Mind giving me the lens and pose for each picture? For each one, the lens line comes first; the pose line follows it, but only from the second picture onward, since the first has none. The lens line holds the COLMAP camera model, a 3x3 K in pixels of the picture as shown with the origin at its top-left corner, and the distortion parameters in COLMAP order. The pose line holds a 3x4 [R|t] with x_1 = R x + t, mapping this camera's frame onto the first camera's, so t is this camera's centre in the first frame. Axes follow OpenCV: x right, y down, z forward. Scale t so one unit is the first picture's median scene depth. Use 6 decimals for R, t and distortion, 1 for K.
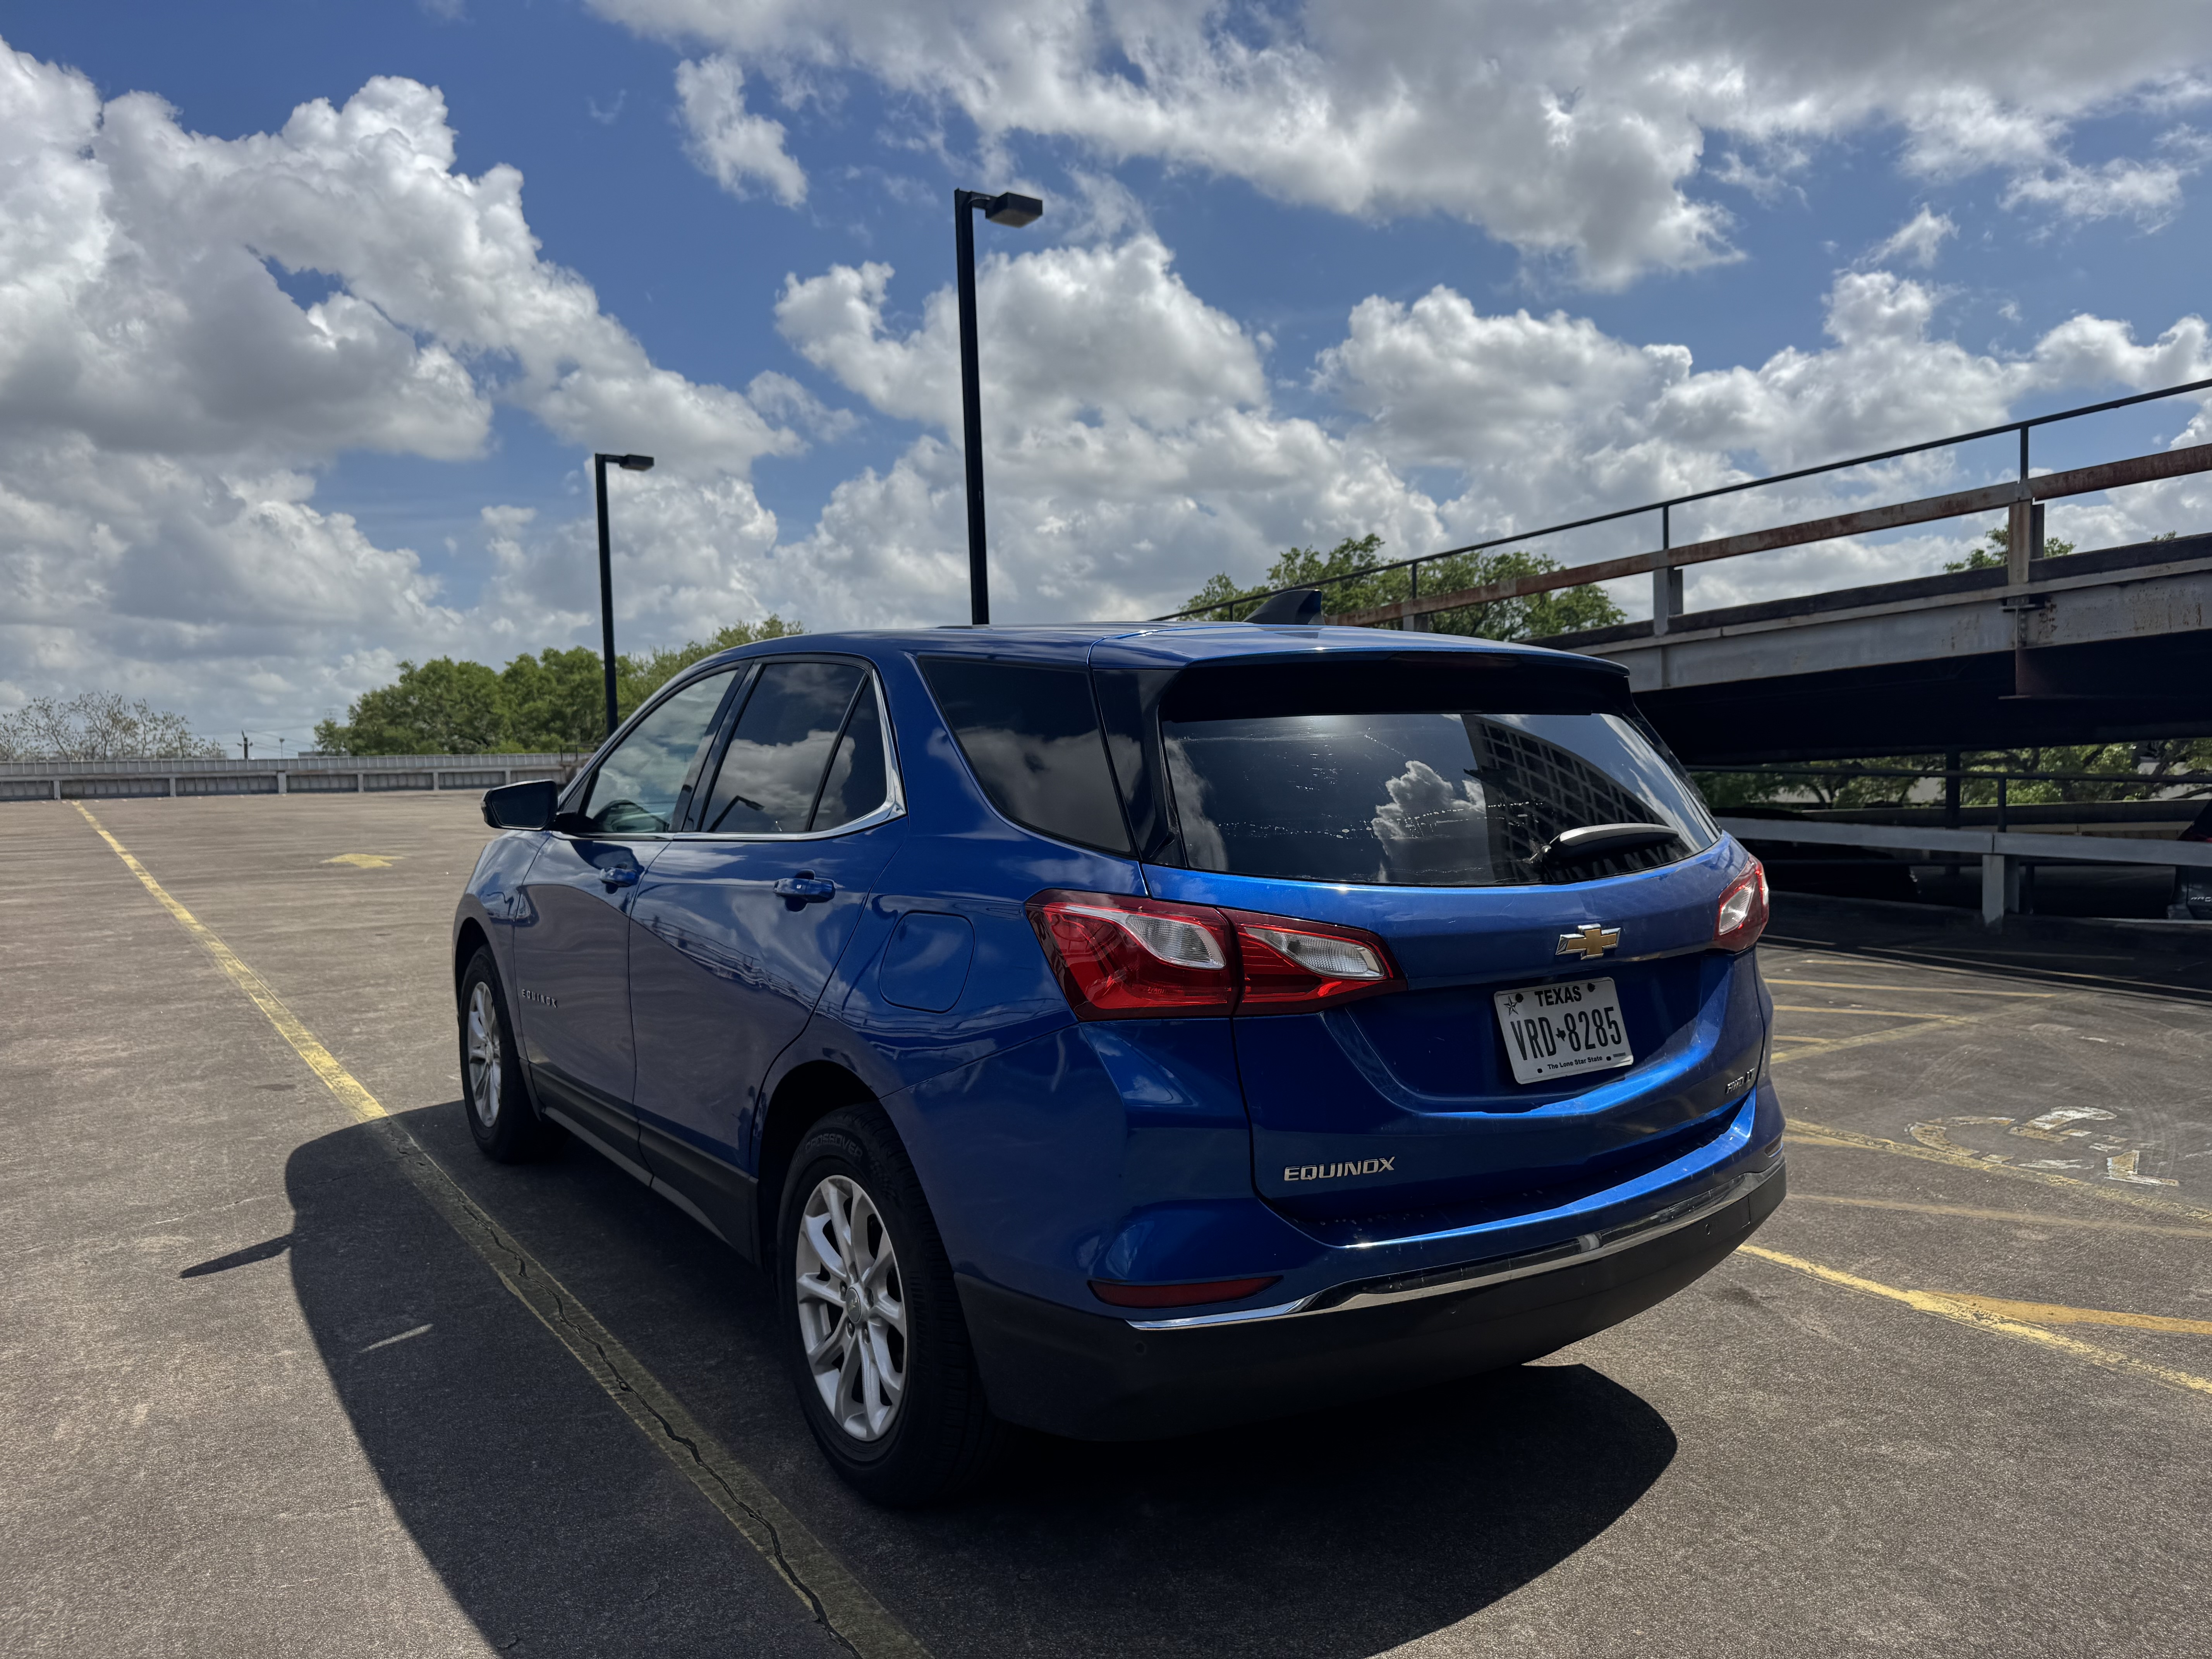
lens RADIAL K [[1522.1, 0, 1106.0], [0, 1522.1, 829.5], [0, 0, 1]] dist [0.009753, -0.007058]
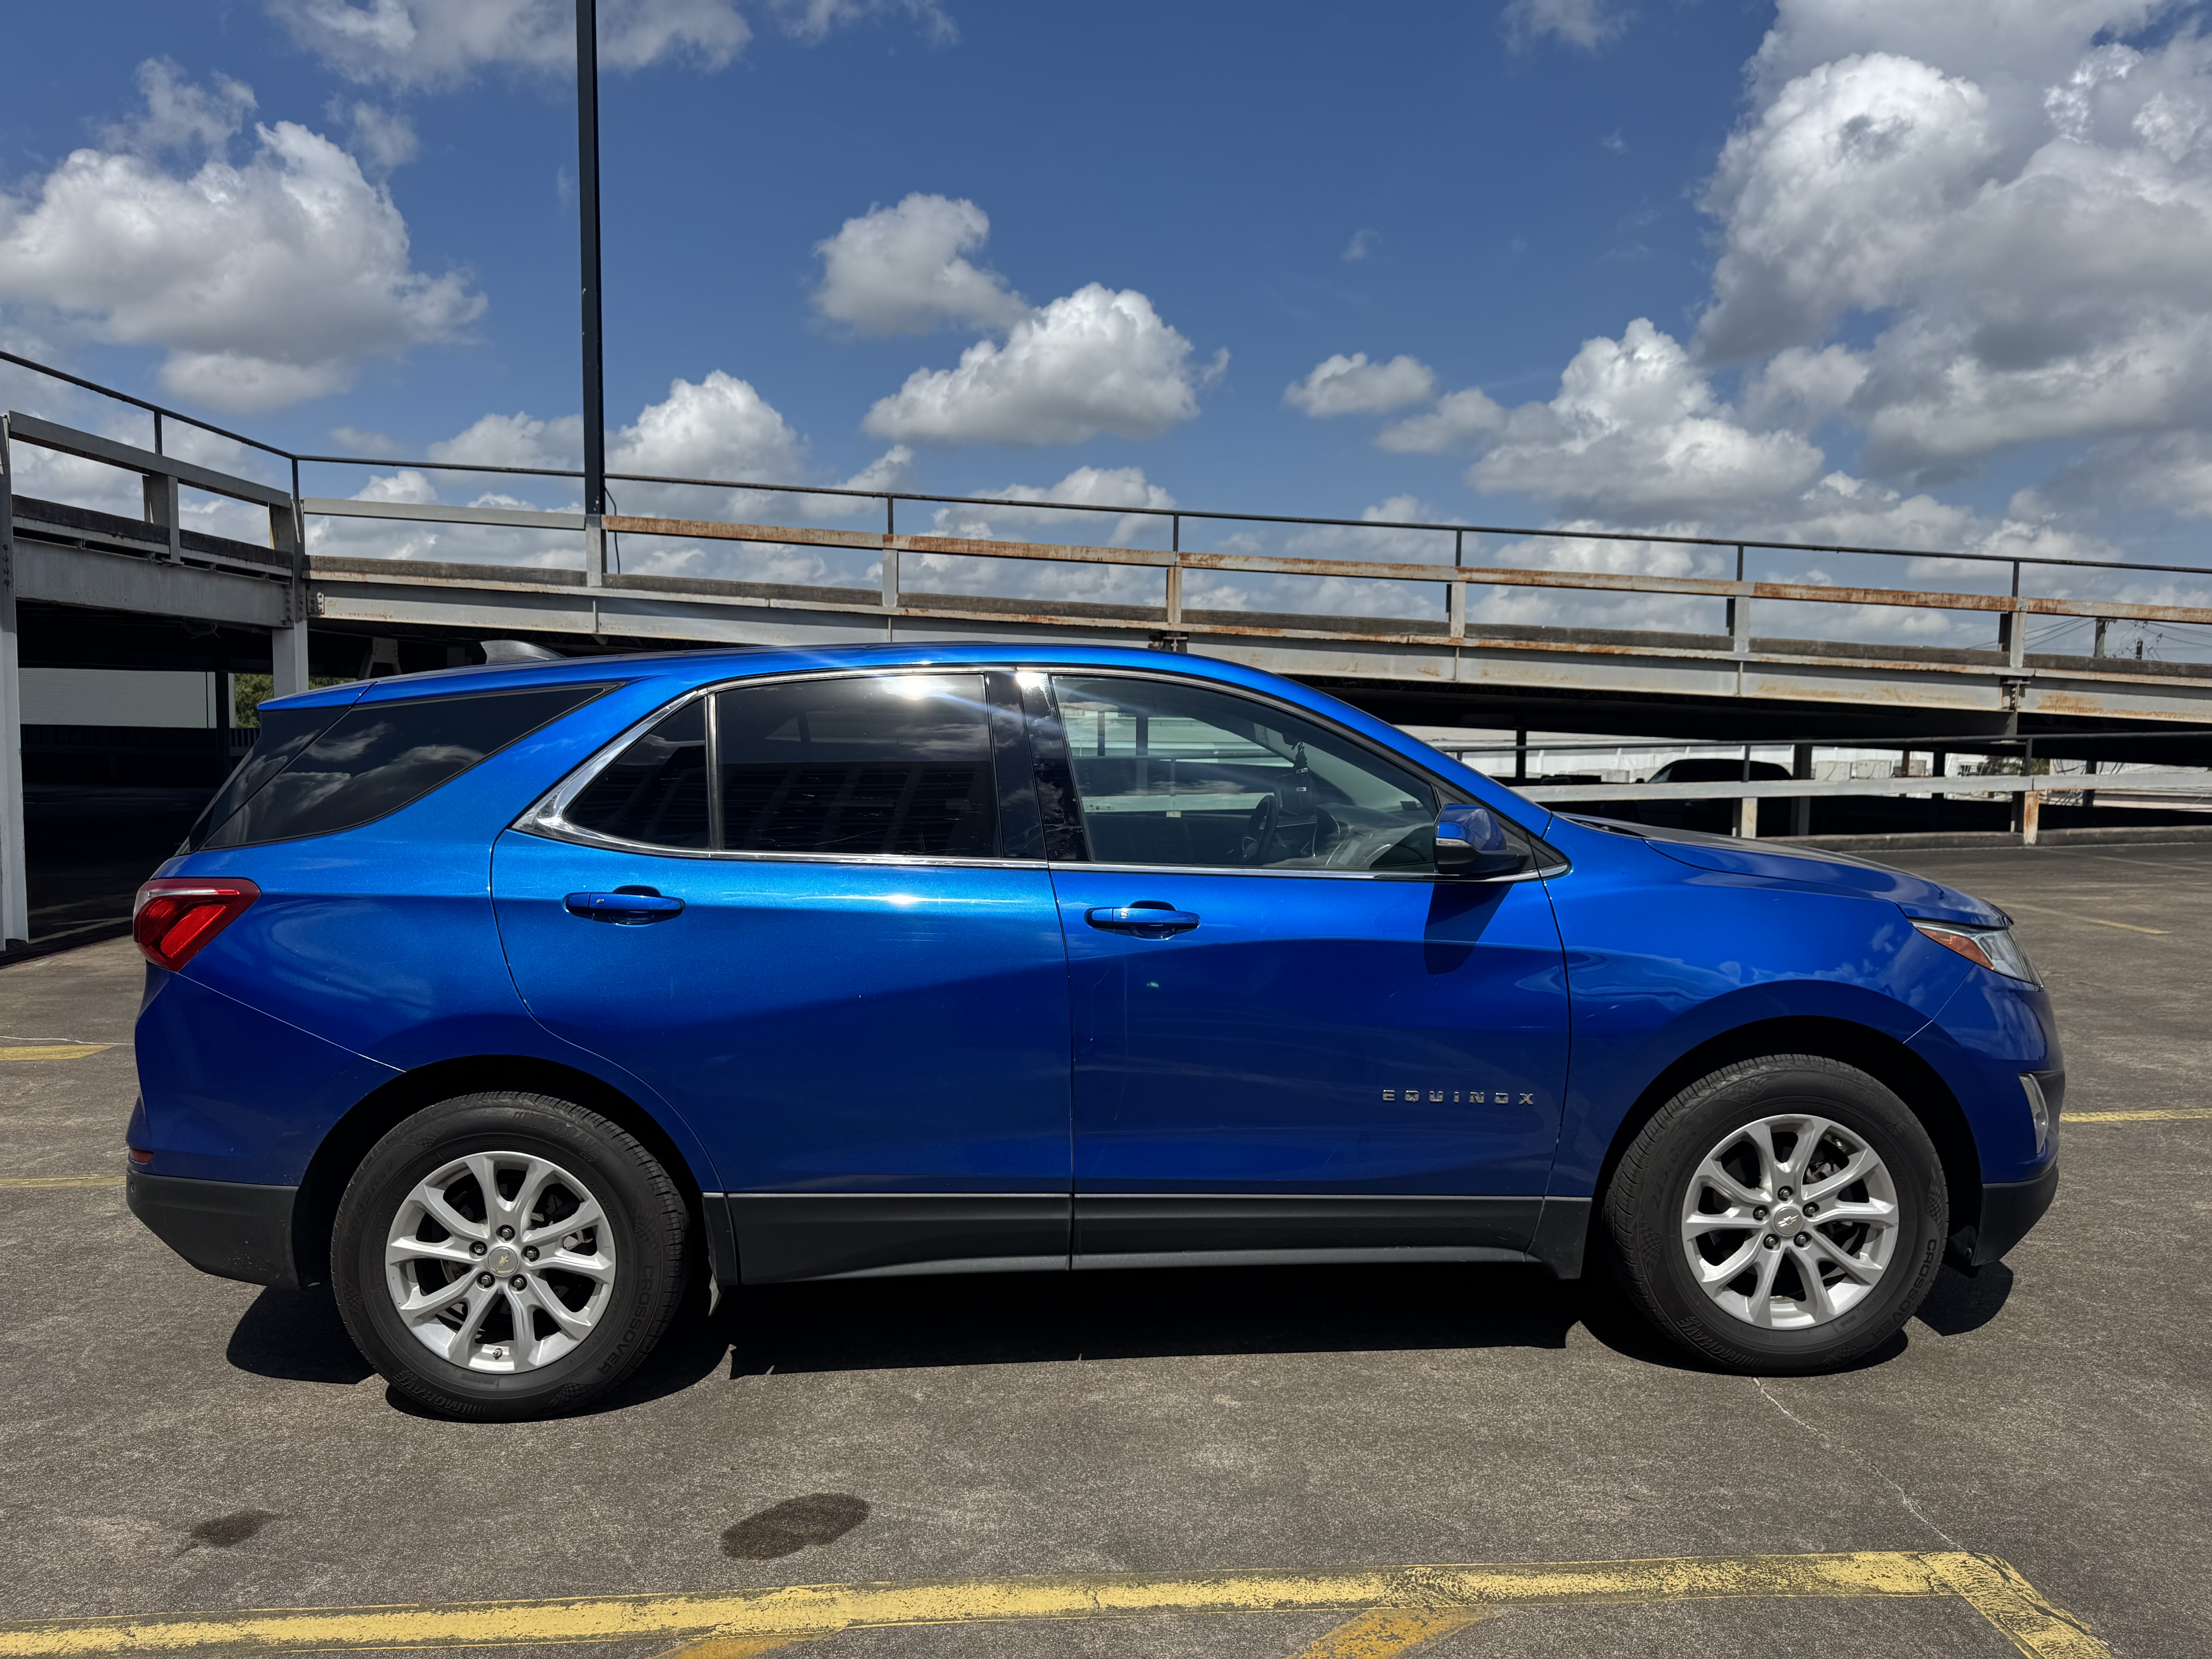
lens RADIAL K [[1522.1, 0, 1106.0], [0, 1522.1, 829.5], [0, 0, 1]] dist [0.009753, -0.007058]
pose [[-0.506790, 0.075055, -0.858796, 1.128048], [-0.031446, 0.993930, 0.105422, -0.178956], [0.861496, 0.080433, -0.501354, 2.382336]]
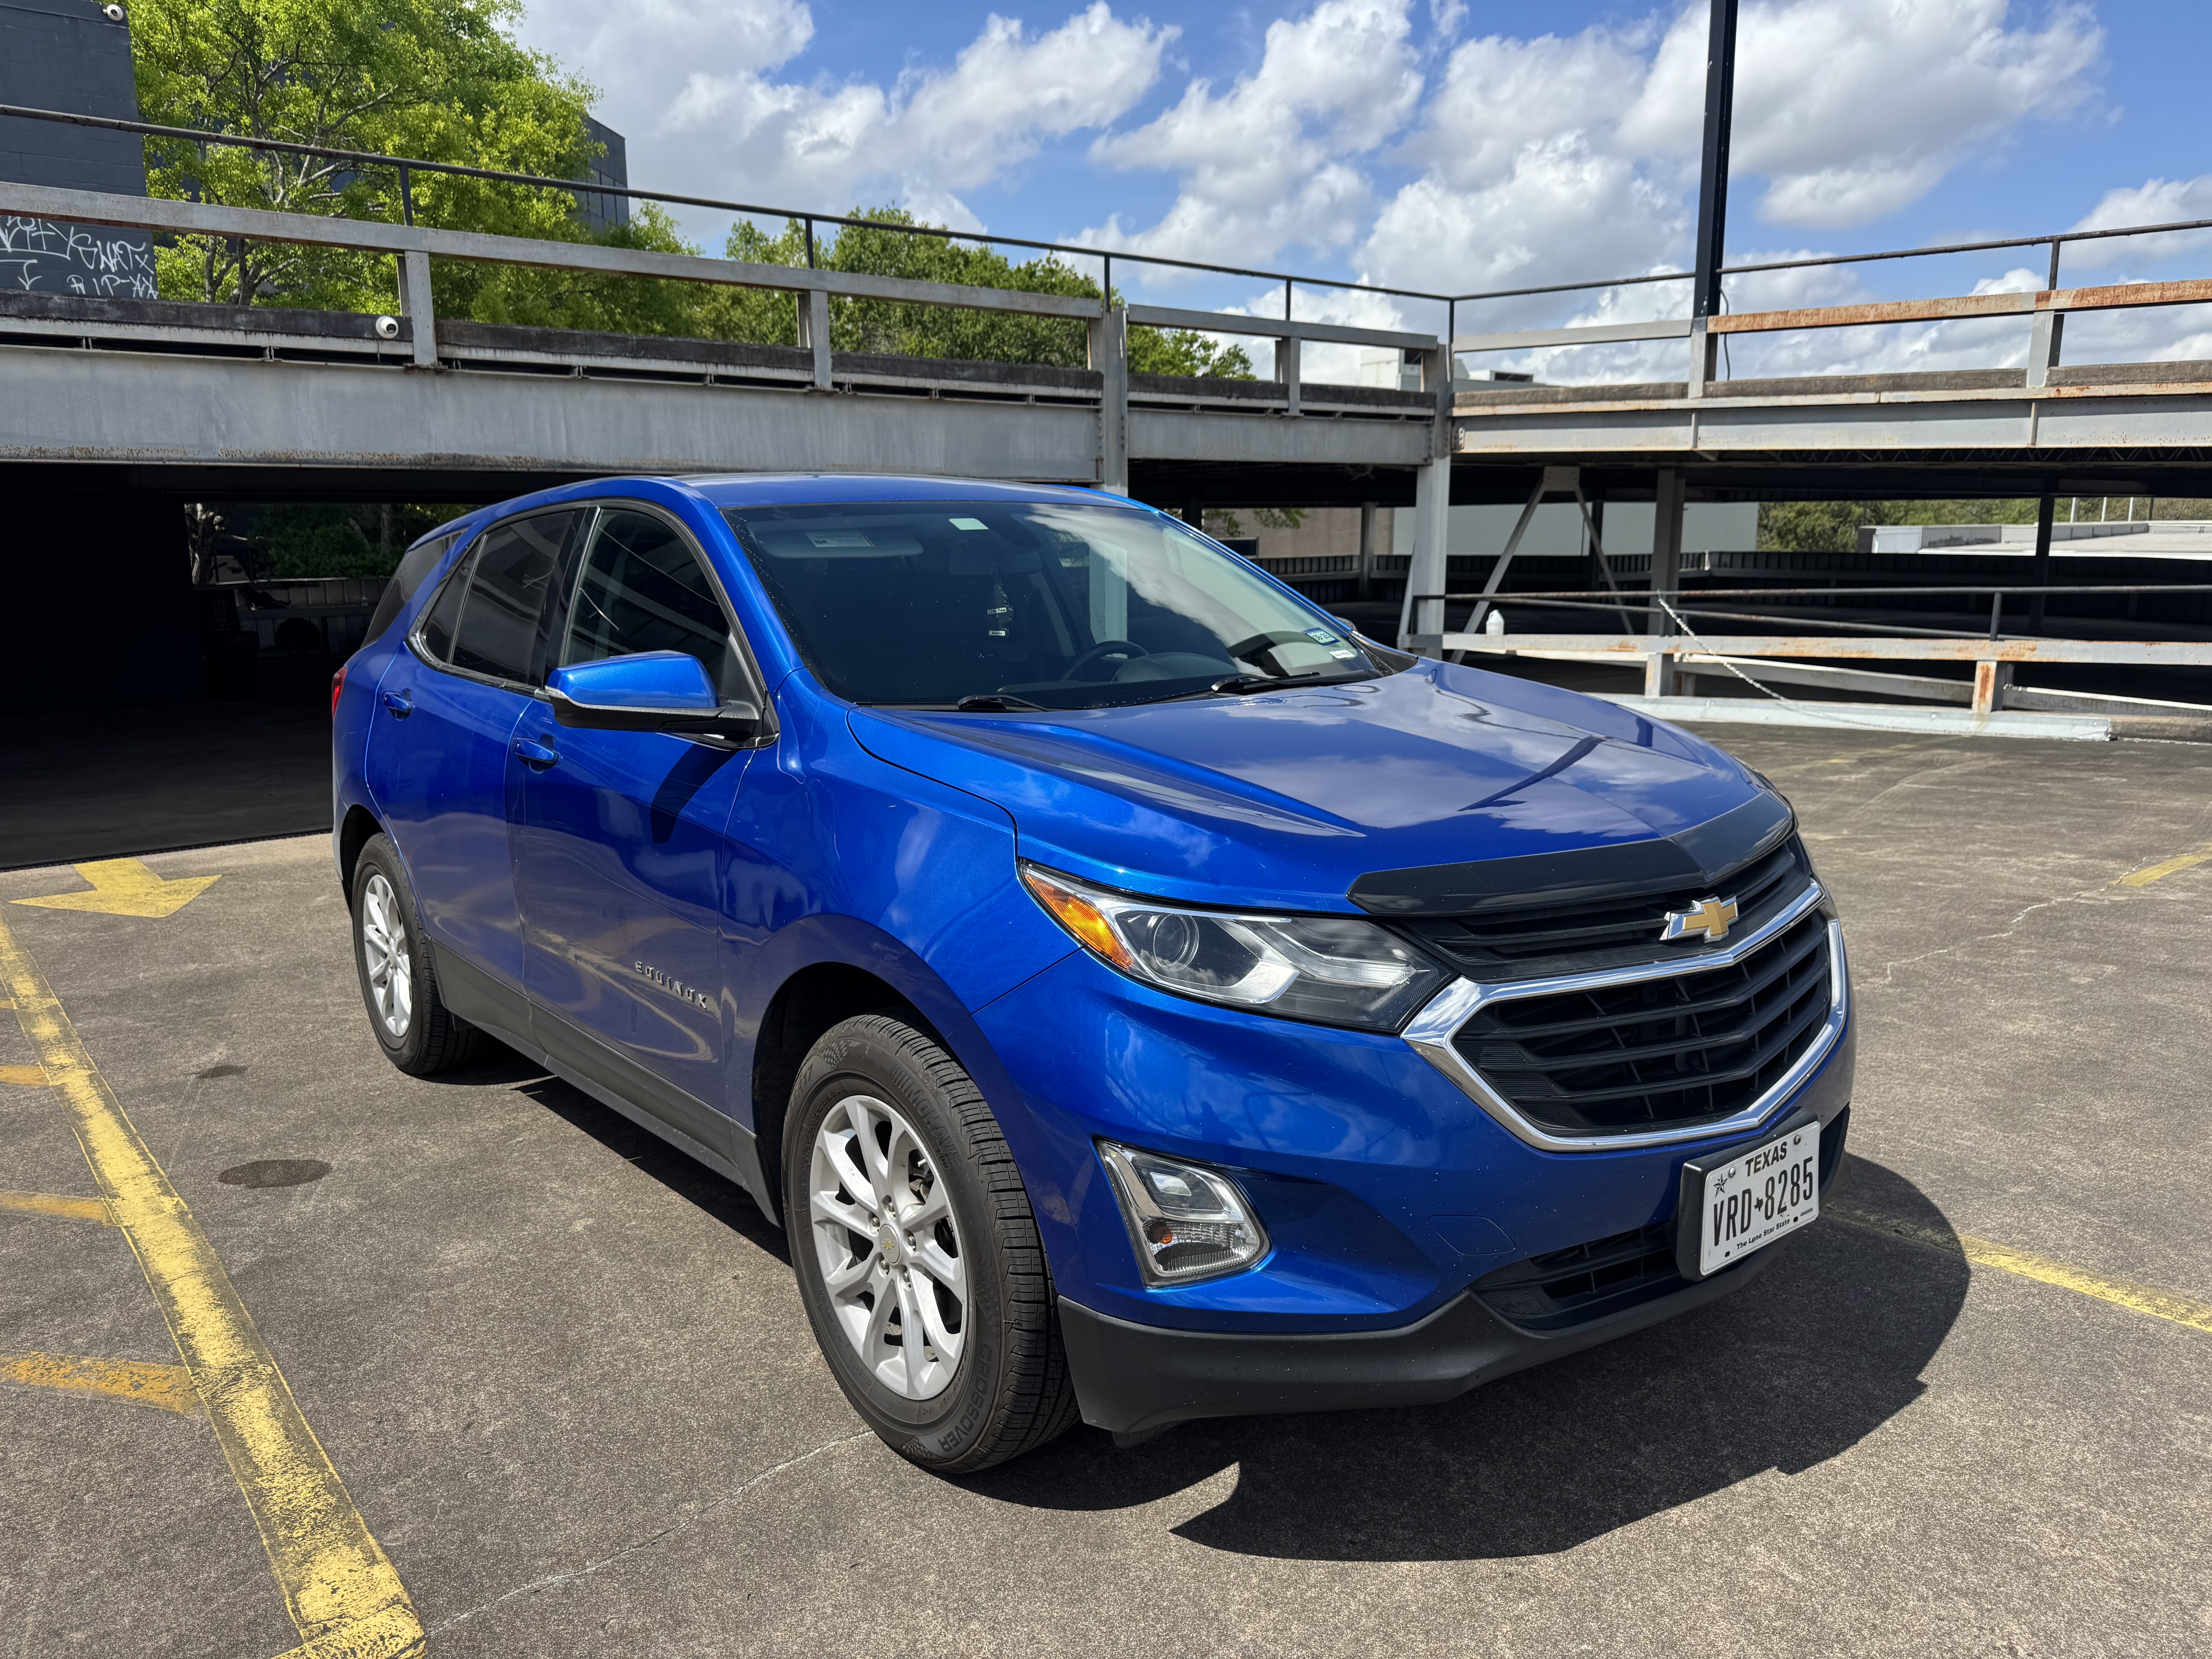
lens RADIAL K [[1549.4, 0, 1106.0], [0, 1549.4, 829.5], [0, 0, 1]] dist [0.009169, 0.003125]
pose [[-0.992794, 0.051922, -0.107997, -0.232153], [0.027455, 0.975838, 0.216762, -0.184660], [0.116642, 0.212235, -0.970232, 3.112876]]
